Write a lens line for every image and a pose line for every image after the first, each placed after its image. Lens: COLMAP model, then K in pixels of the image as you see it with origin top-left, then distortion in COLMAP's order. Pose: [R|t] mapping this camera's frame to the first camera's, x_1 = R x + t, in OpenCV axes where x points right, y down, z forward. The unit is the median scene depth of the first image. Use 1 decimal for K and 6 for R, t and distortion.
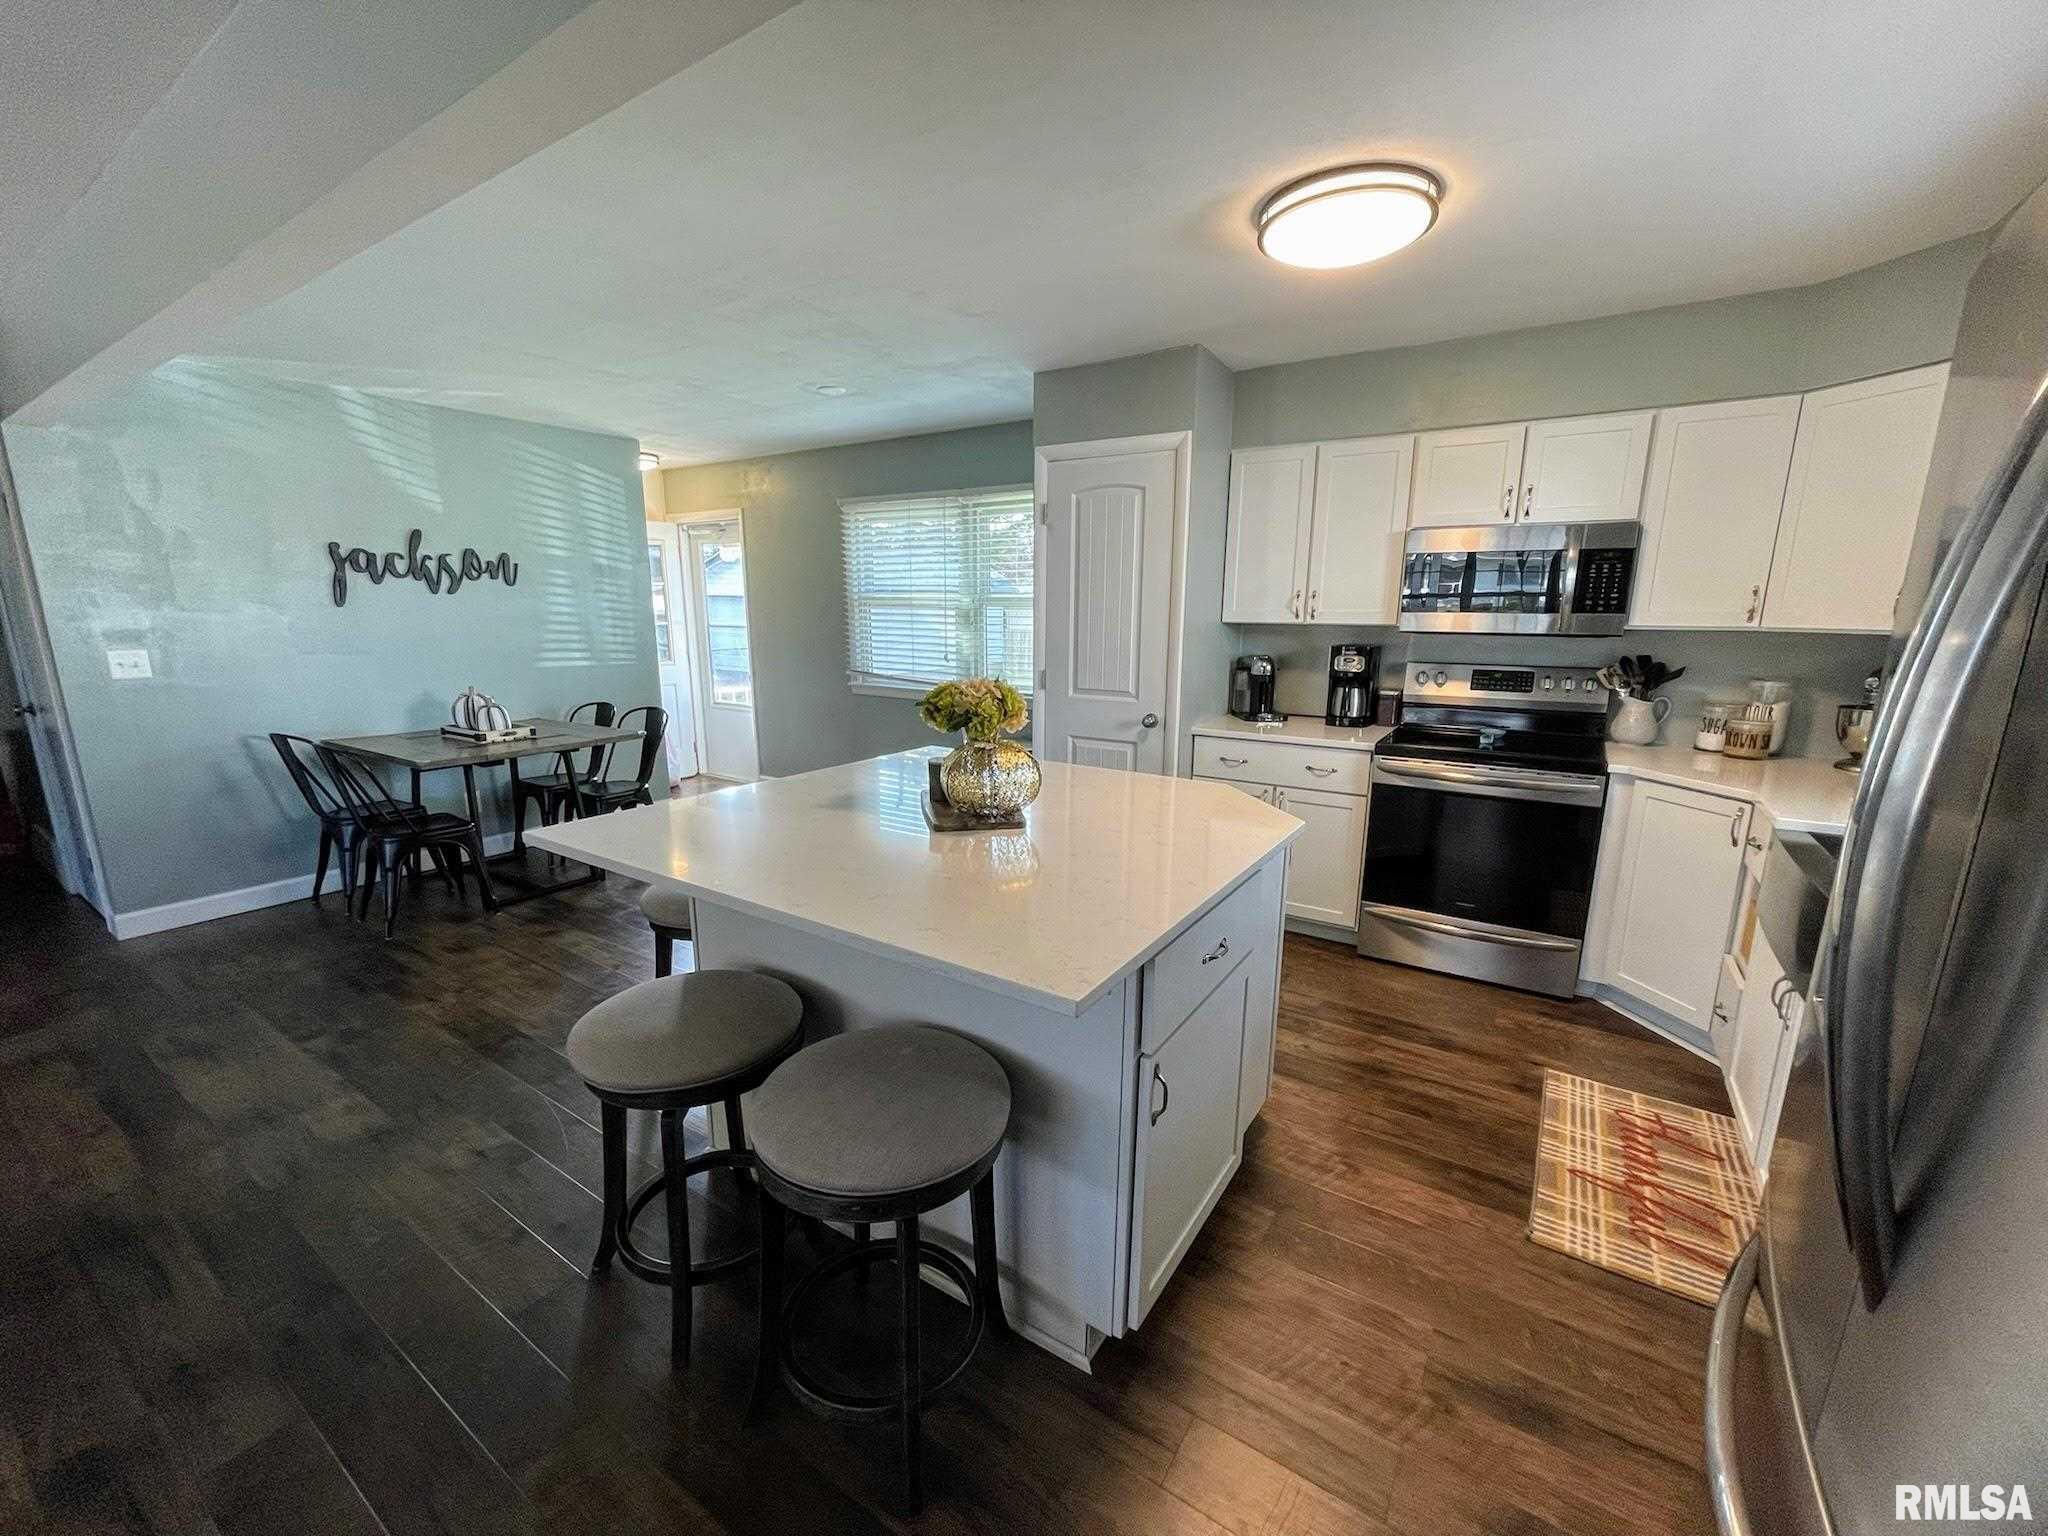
lens RADIAL K [[817.3, 0, 1023.9], [0, 817.3, 783.9], [0, 0, 1]] dist [-0.002487, 0.000138]
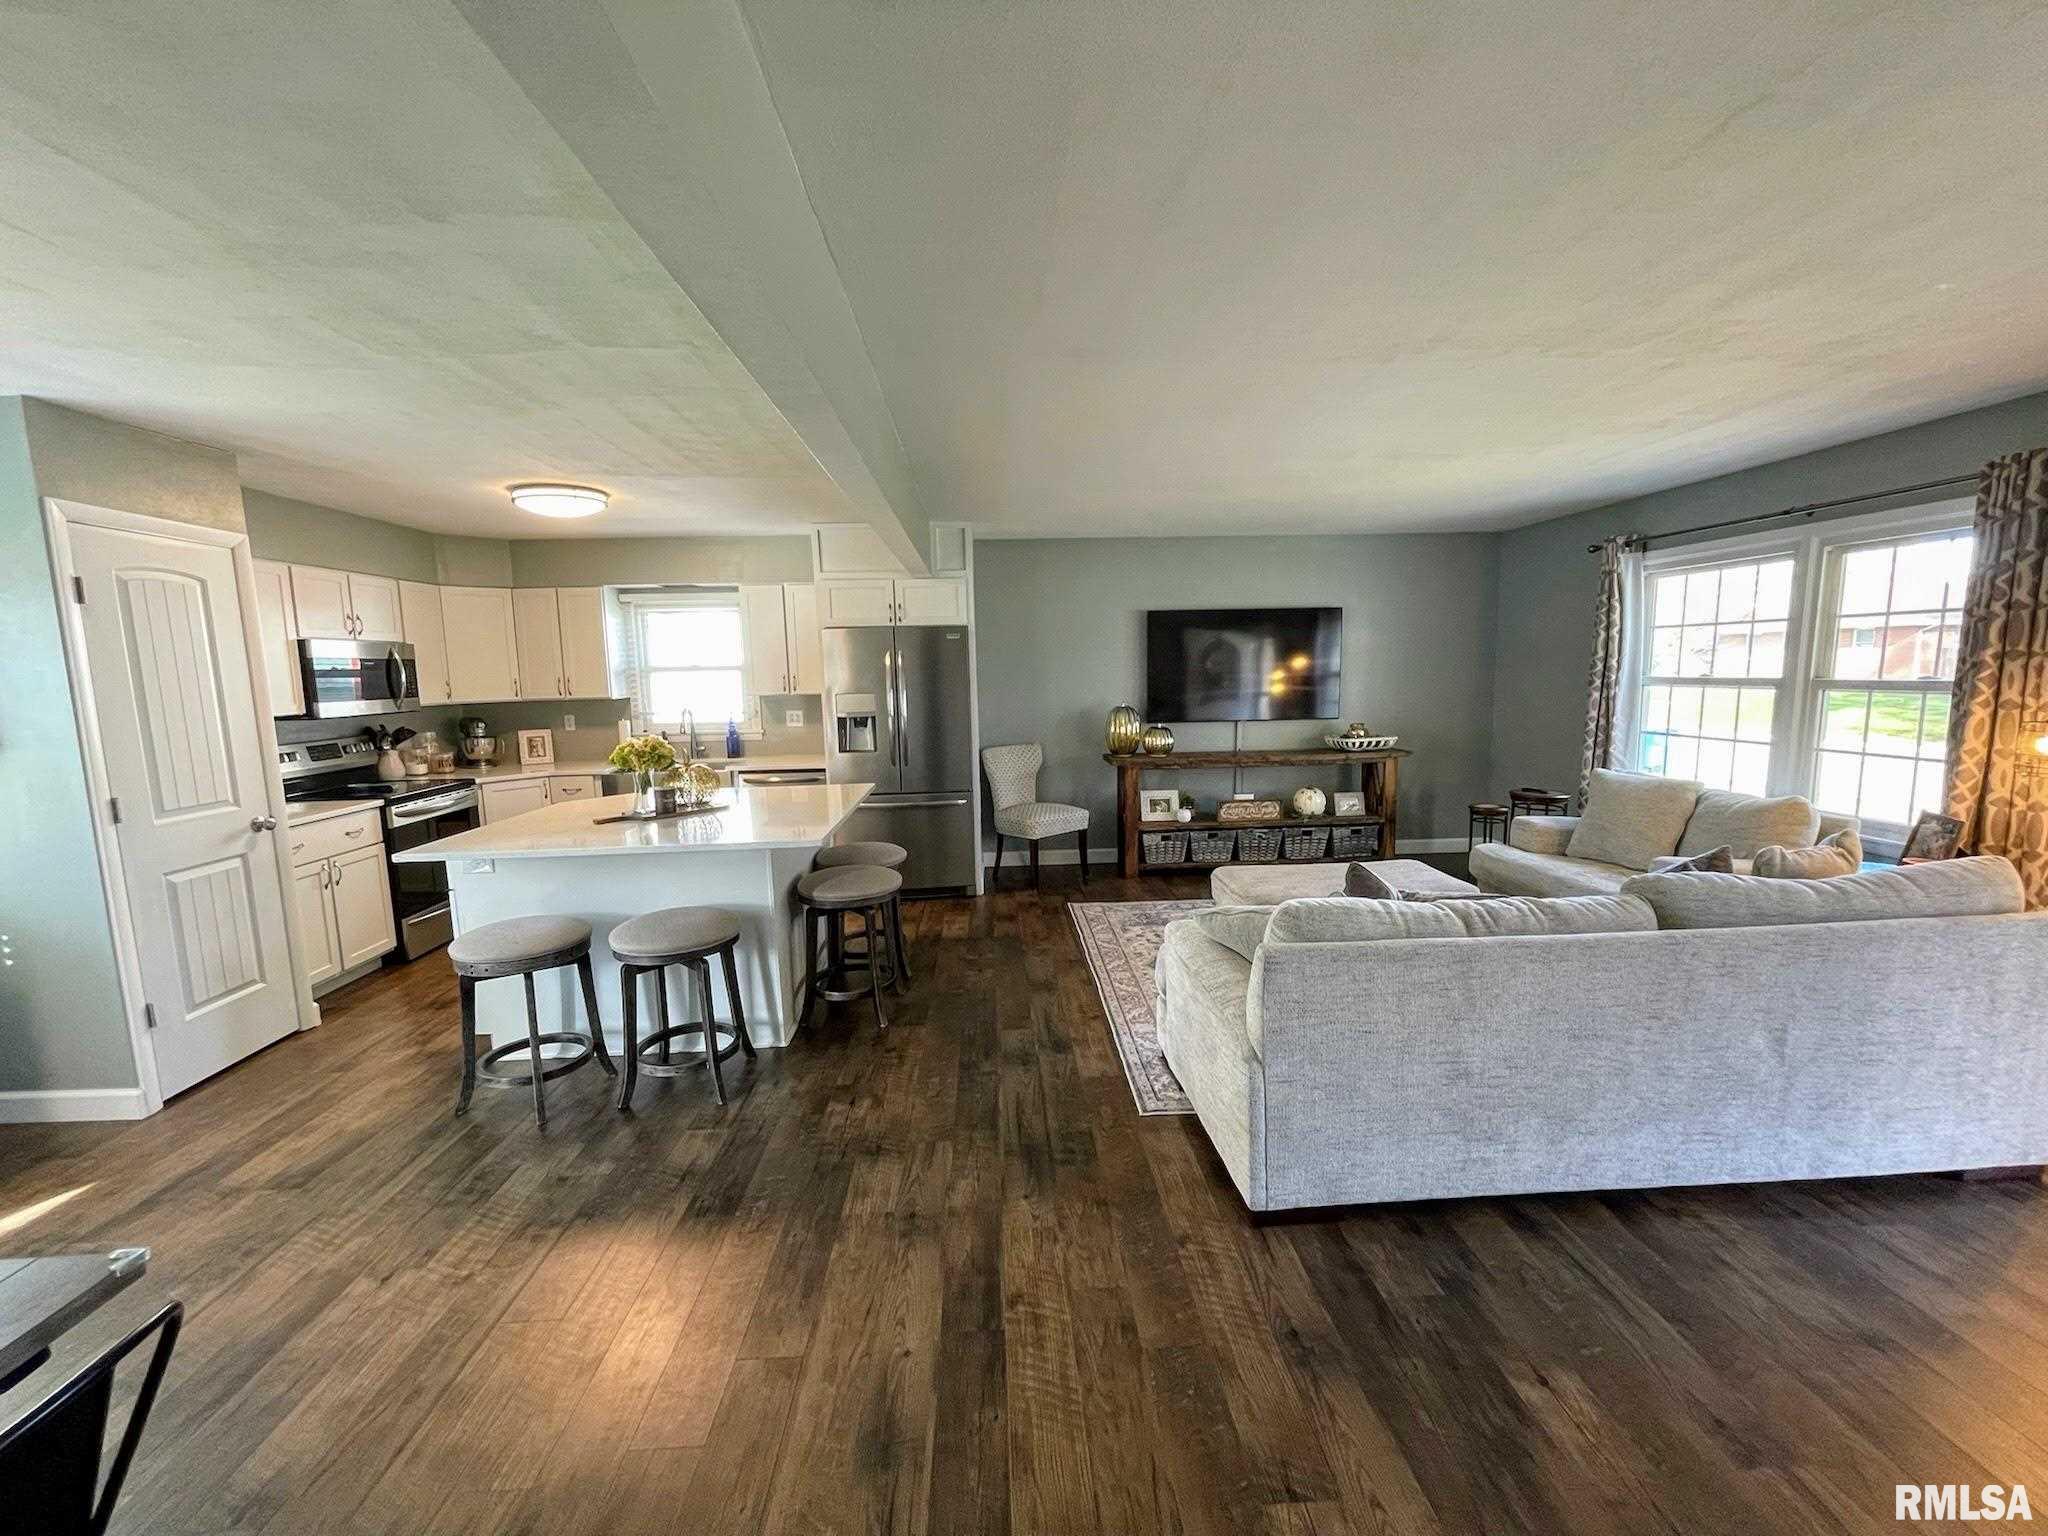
lens RADIAL K [[817.3, 0, 1024.2], [0, 817.3, 772.7], [0, 0, 1]] dist [-0.002487, 0.000138]
pose [[-0.587426, -0.093462, 0.803863, -1.090532], [0.189674, 0.949742, 0.249028, -0.197289], [-0.786736, 0.298757, -0.540176, 0.788814]]
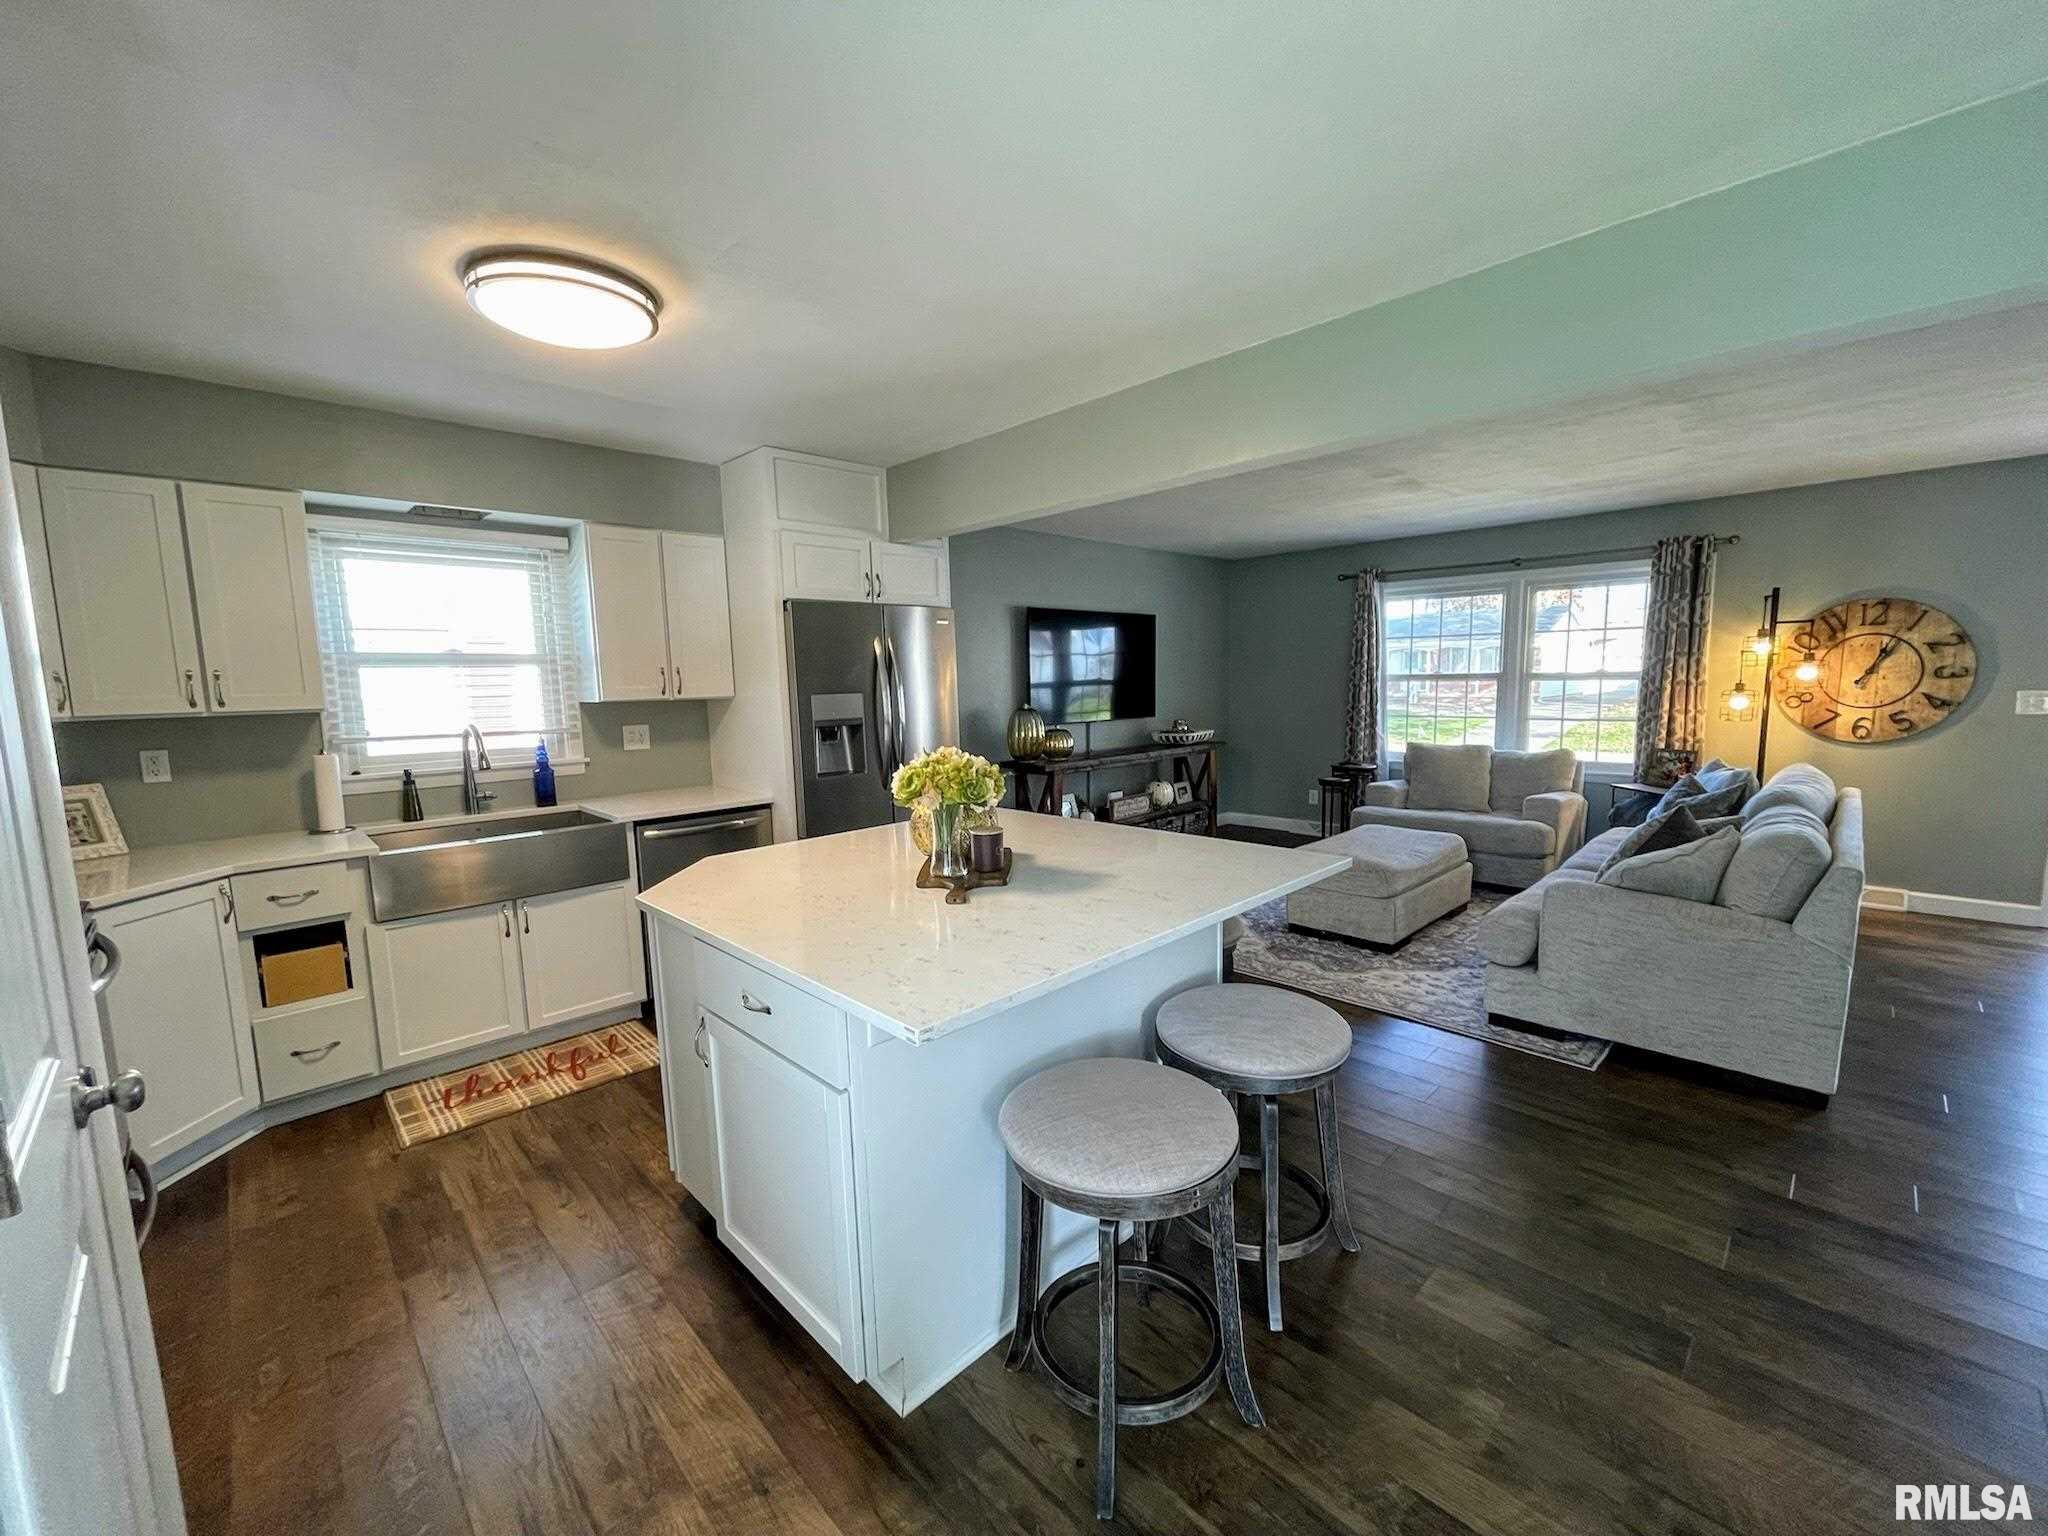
lens RADIAL K [[817.3, 0, 995.7], [0, 817.3, 779.4], [0, 0, 1]] dist [-0.002487, 0.000138]
pose [[-0.973439, -0.010321, 0.228713, -0.201678], [0.066525, 0.943130, 0.325699, -0.249271], [-0.219068, 0.332263, -0.917393, 1.142657]]
